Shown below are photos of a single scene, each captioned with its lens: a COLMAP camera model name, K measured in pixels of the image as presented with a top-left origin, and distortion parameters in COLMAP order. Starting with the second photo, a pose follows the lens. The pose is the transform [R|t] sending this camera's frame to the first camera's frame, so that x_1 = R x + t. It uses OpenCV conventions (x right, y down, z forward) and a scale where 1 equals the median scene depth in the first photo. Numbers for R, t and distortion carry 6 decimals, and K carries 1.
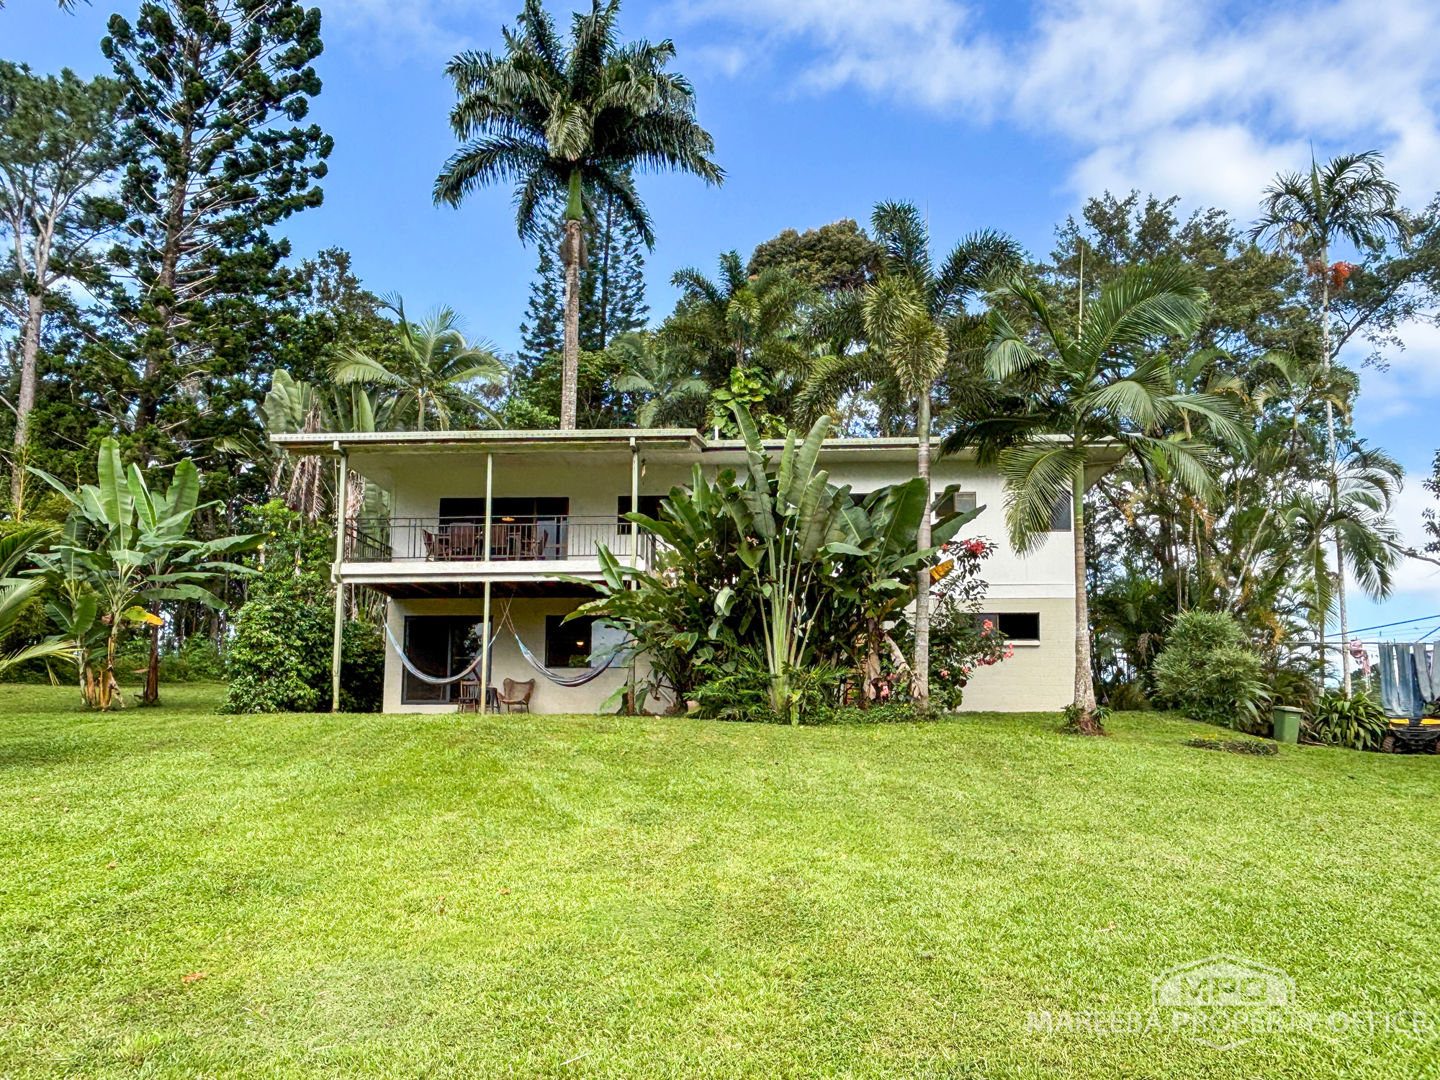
lens RADIAL K [[1063.8, 0, 720.3], [0, 1063.8, 661.5], [0, 0, 1]] dist [-0.006556, -0.004291]
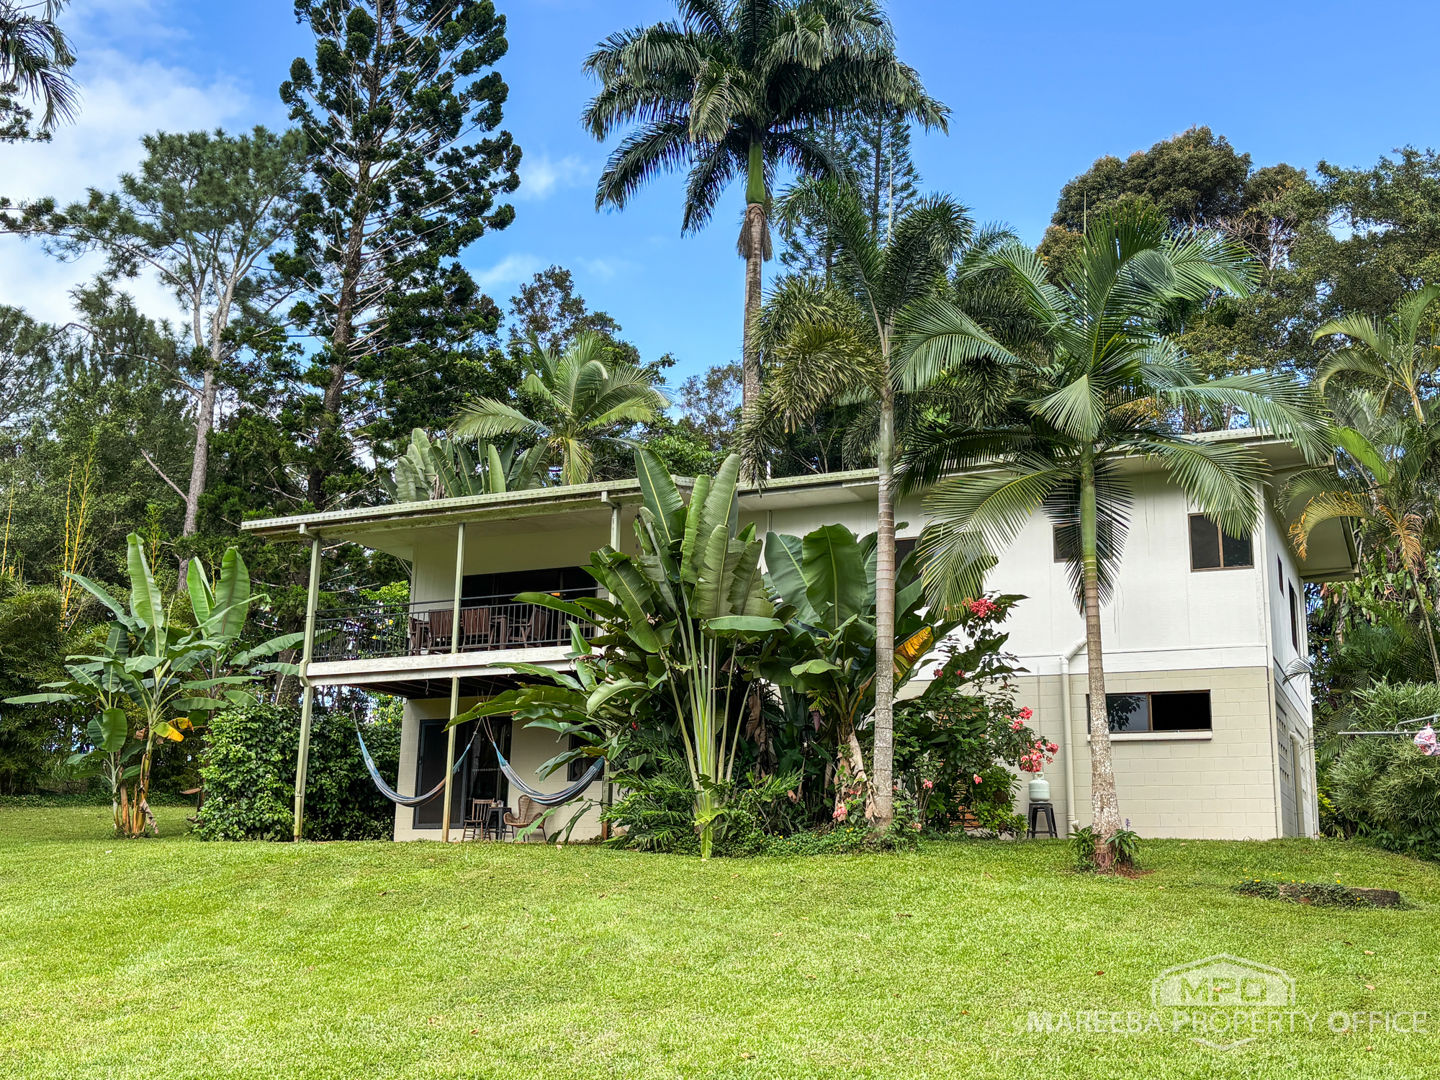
lens RADIAL K [[1508.2, 0, 719.3], [0, 1508.2, 541.1], [0, 0, 1]] dist [0.128705, -0.599854]
pose [[0.928714, -0.072167, -0.363707, 0.351567], [0.018631, 0.988720, -0.148610, -0.001236], [0.370329, 0.131239, 0.919583, -0.015748]]
